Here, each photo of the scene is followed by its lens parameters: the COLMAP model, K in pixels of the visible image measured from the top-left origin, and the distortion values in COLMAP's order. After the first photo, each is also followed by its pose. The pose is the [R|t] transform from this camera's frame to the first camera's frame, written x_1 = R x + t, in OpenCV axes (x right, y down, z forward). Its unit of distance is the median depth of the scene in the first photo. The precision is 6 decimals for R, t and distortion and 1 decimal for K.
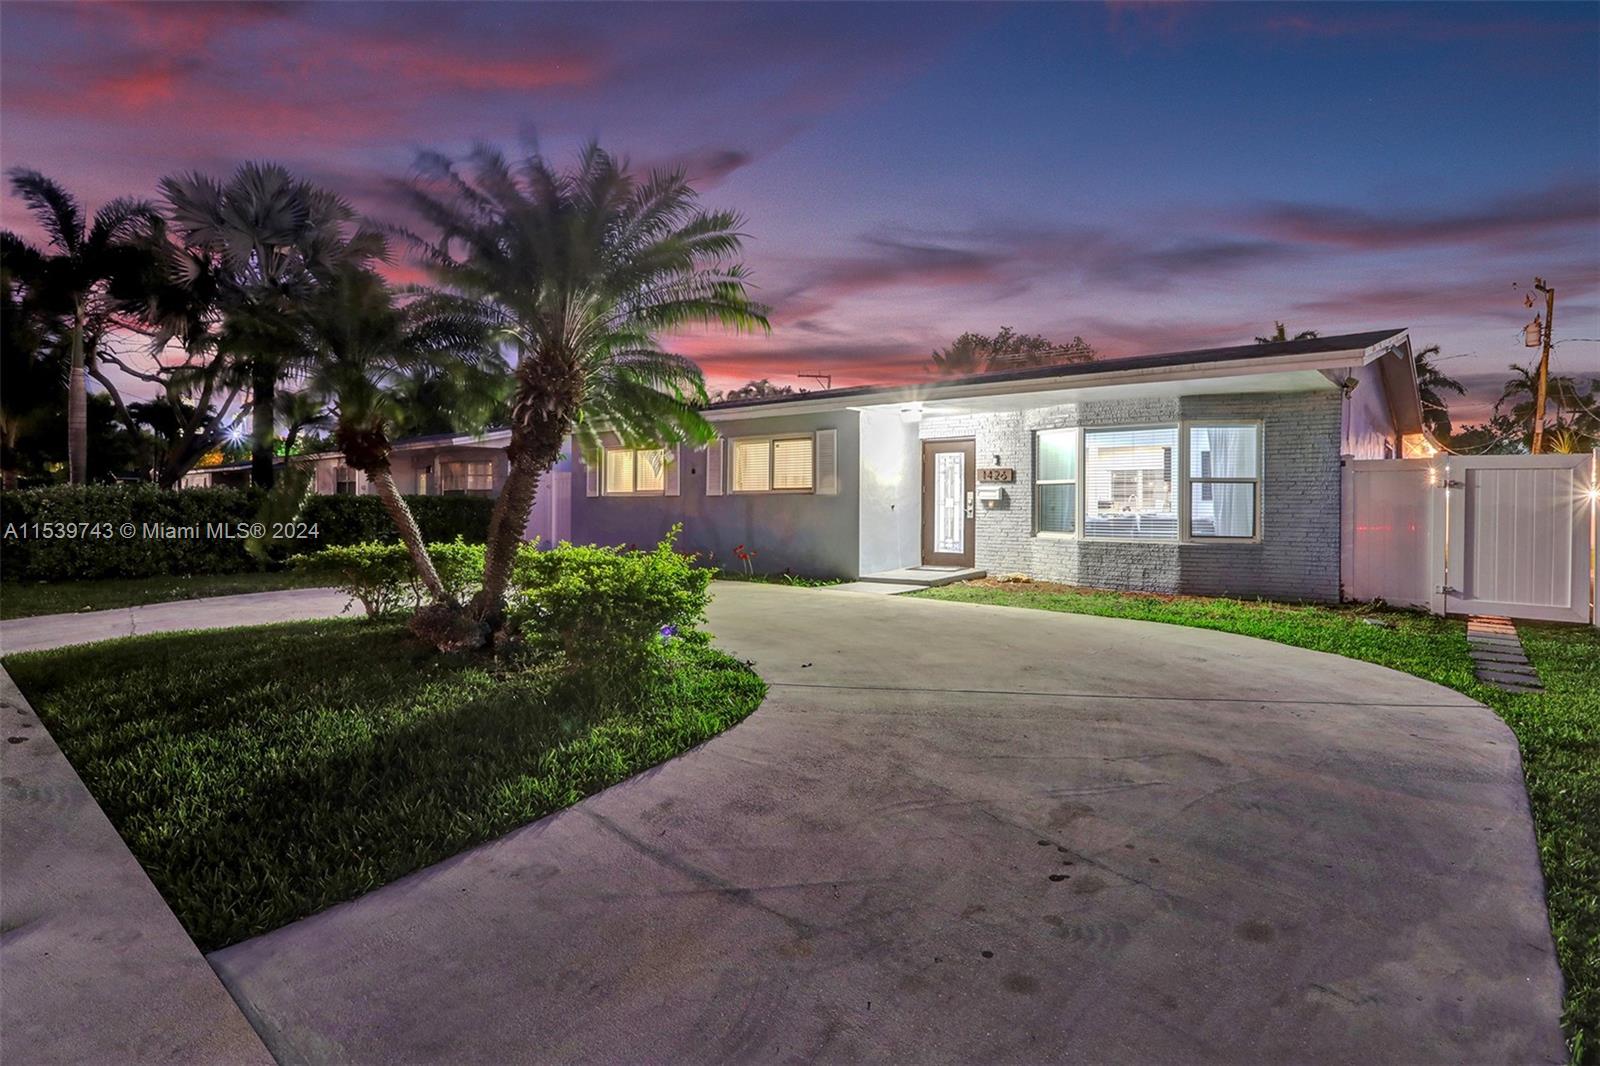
lens RADIAL K [[865.1, 0, 755.2], [0, 865.1, 510.8], [0, 0, 1]] dist [-0.068857, 0.000503]
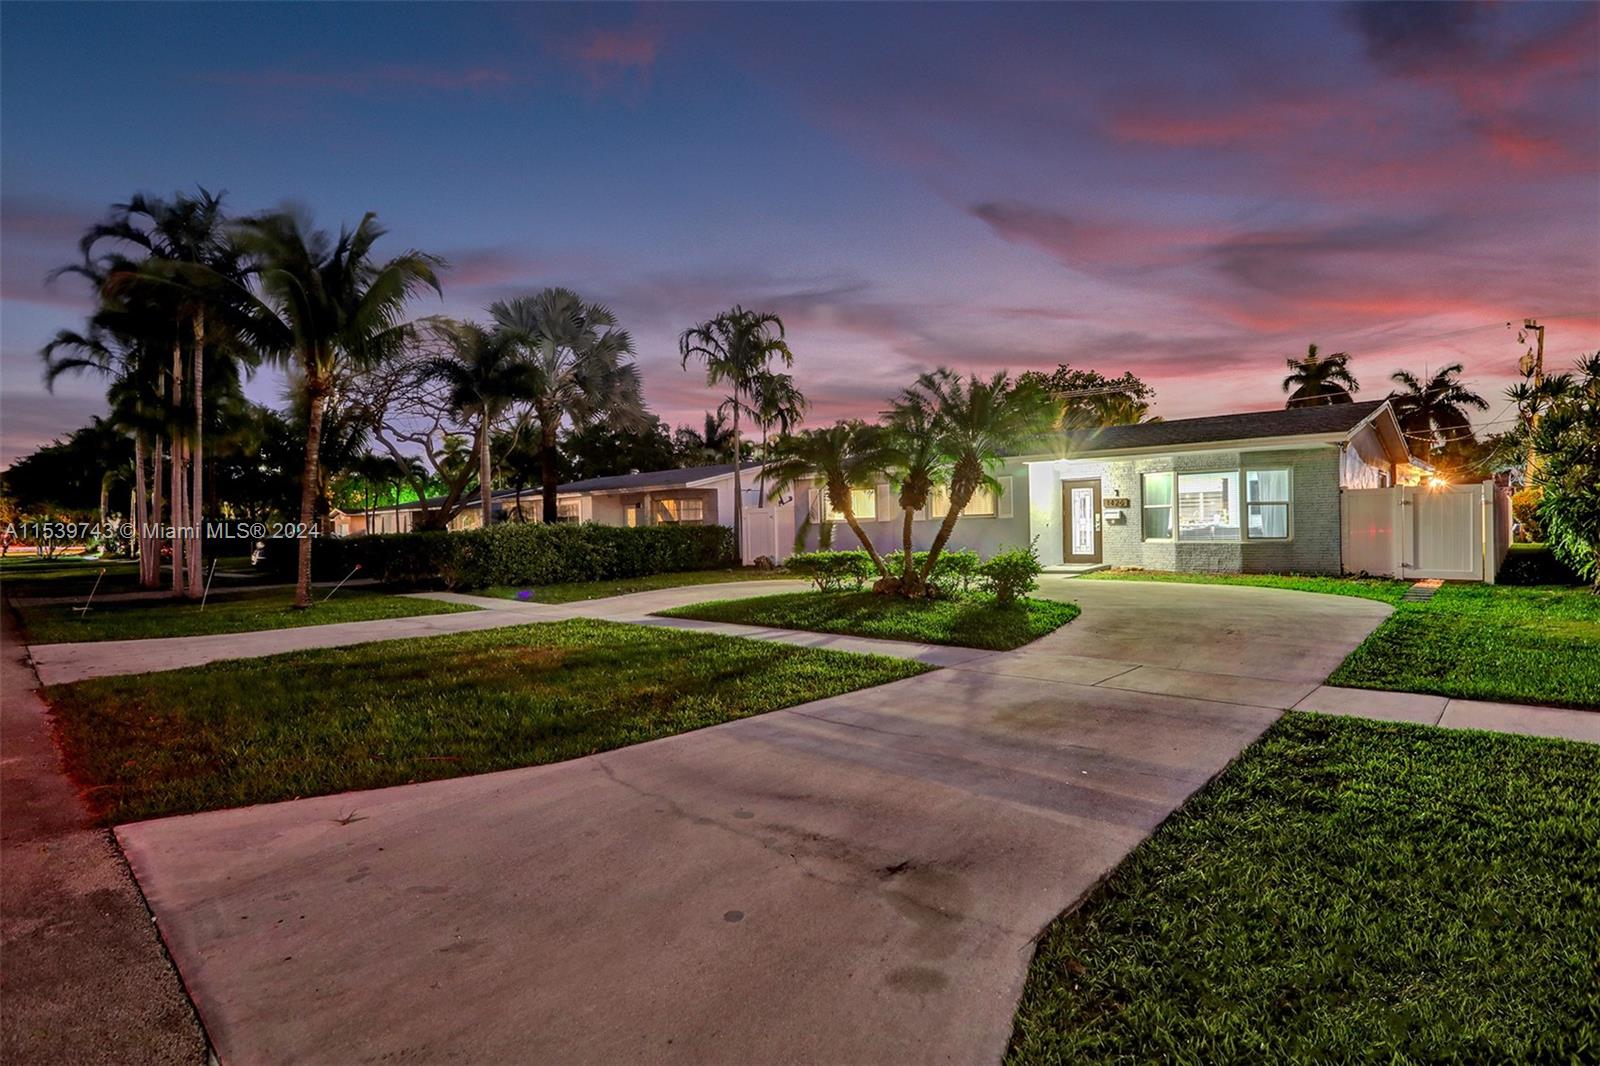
lens RADIAL K [[862.5, 0, 735.3], [0, 862.5, 535.2], [0, 0, 1]] dist [-0.058988, -0.000495]
pose [[0.998345, -0.026598, -0.050988, -0.331069], [0.026751, 0.999639, 0.002321, -0.004882], [0.050908, -0.003681, 0.998697, -0.570797]]
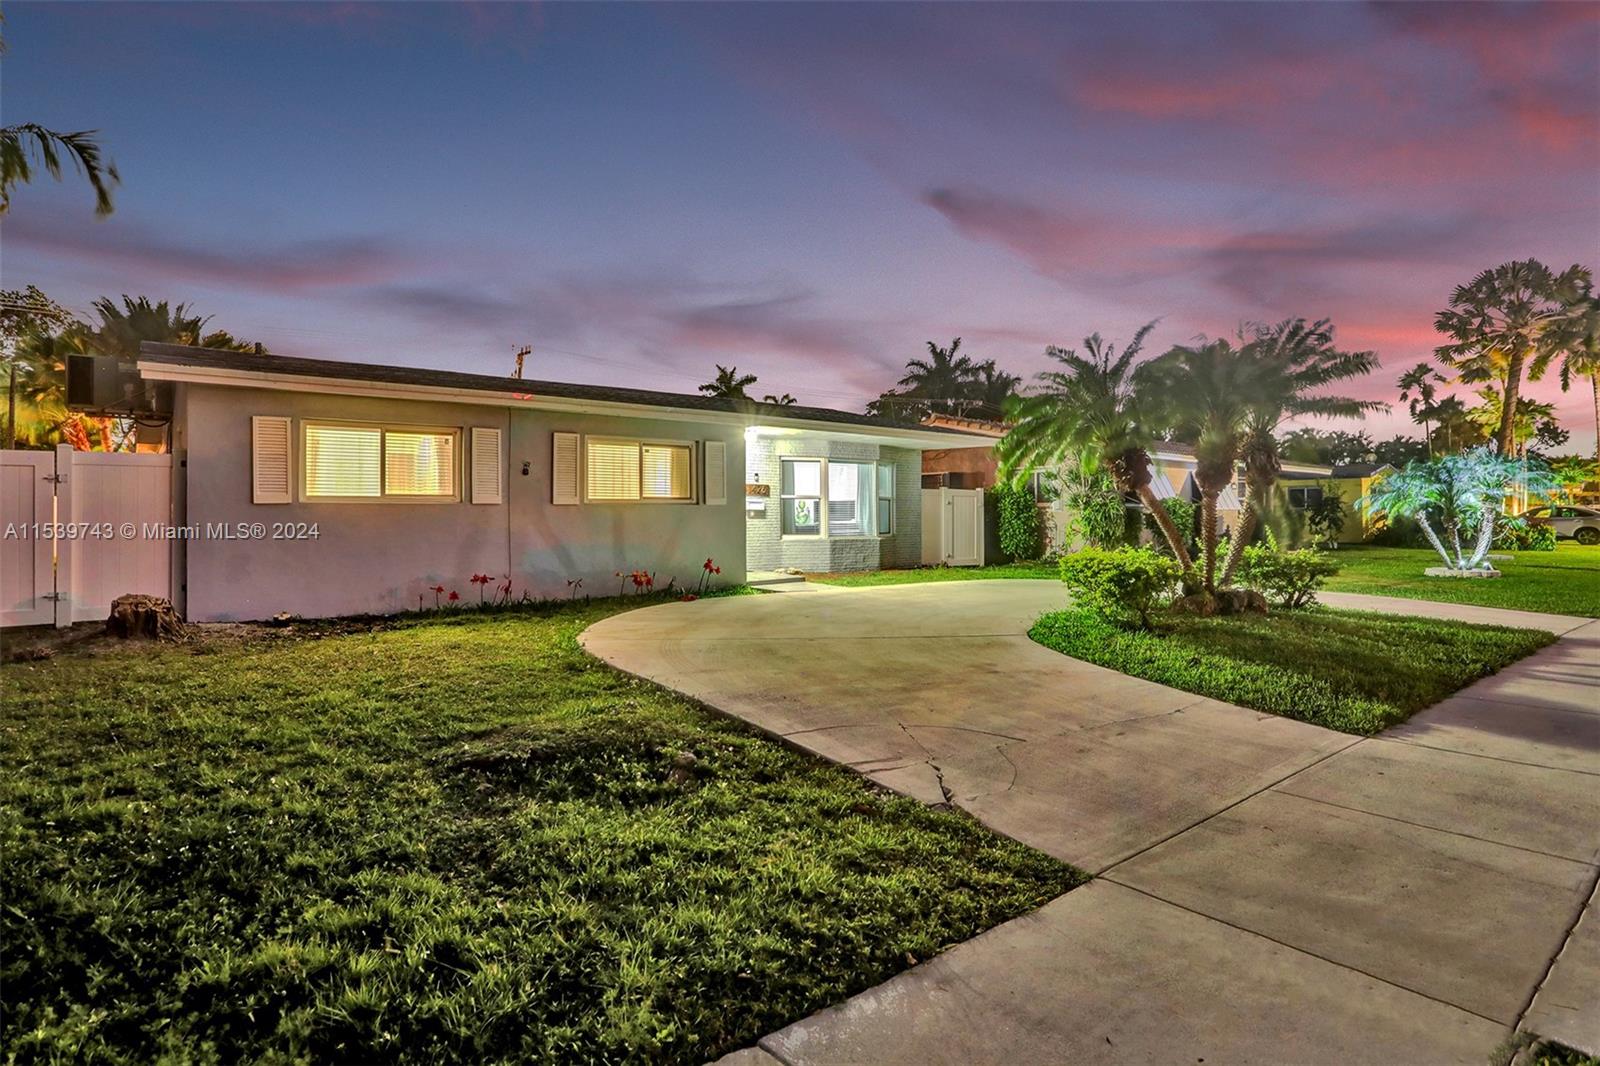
lens RADIAL K [[874.7, 0, 800.0], [0, 874.7, 533.0], [0, 0, 1]] dist [-0.006708, -0.000749]
pose [[0.139022, -0.030019, 0.989834, -0.956424], [0.005166, 0.999549, 0.029588, -0.016556], [-0.990276, 0.001000, 0.139115, 0.781591]]
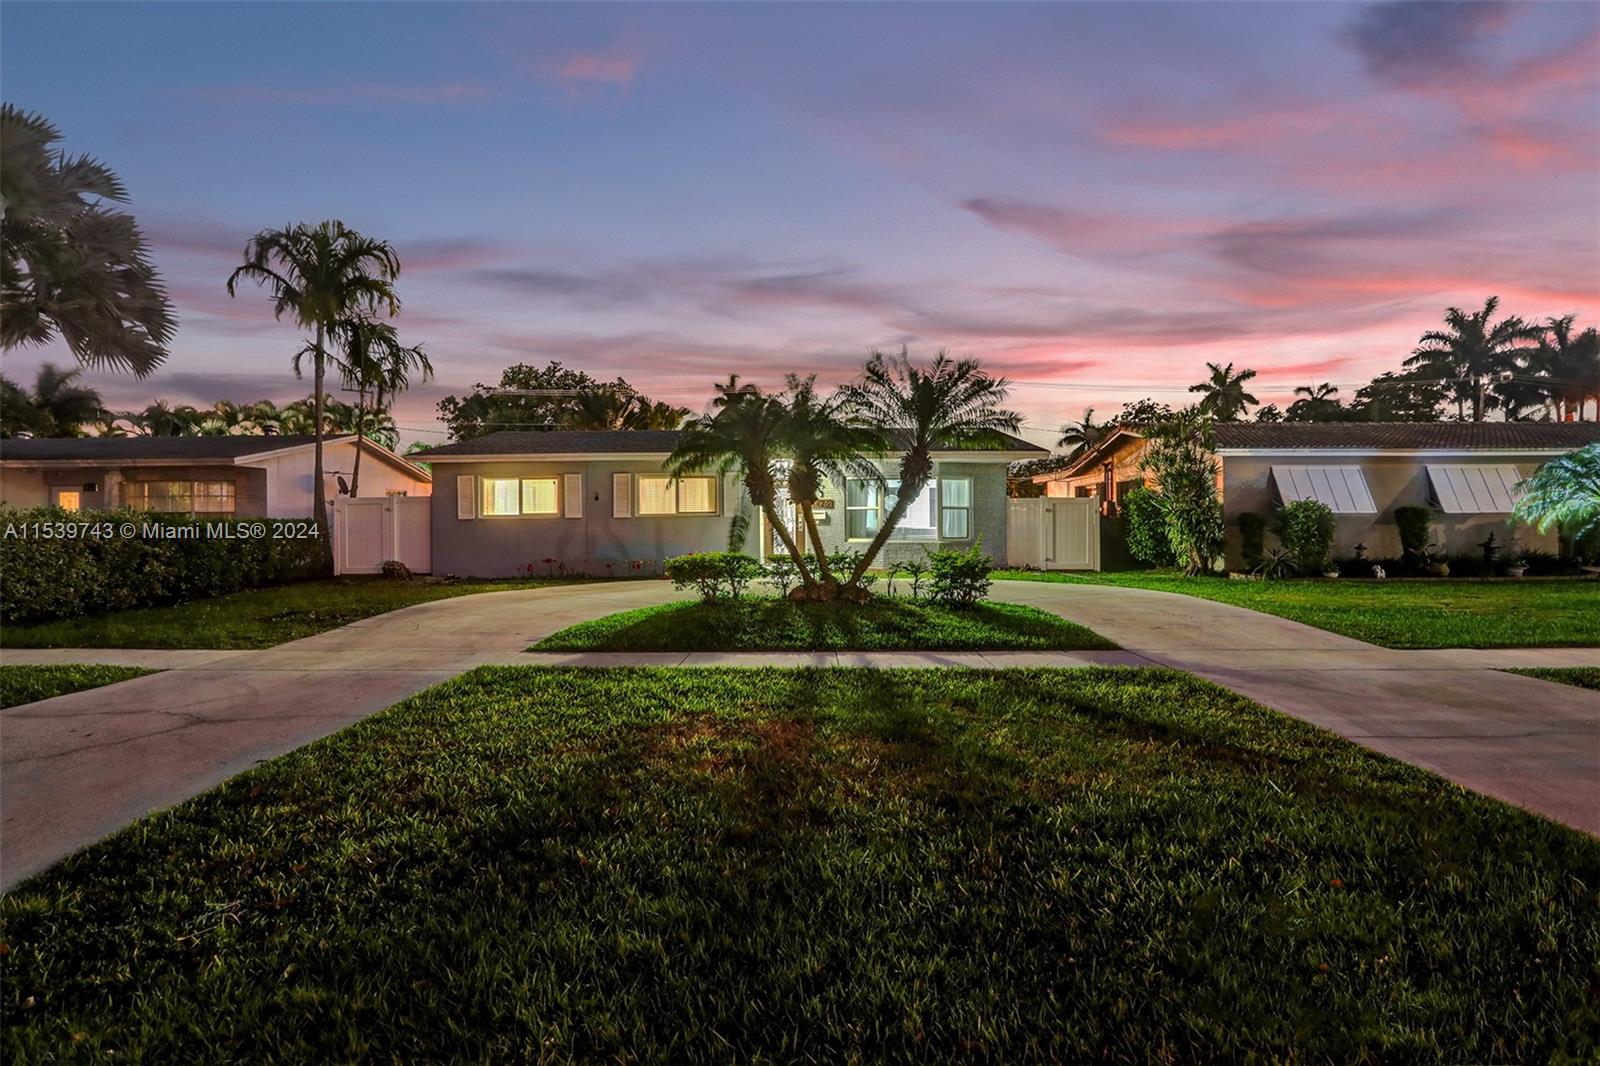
lens RADIAL K [[874.7, 0, 800.0], [0, 874.7, 533.0], [0, 0, 1]] dist [-0.006708, -0.000749]
pose [[0.739970, -0.020172, 0.672337, -0.857806], [0.015700, 0.999796, 0.012718, -0.008398], [-0.672456, 0.001145, 0.740136, -0.180064]]
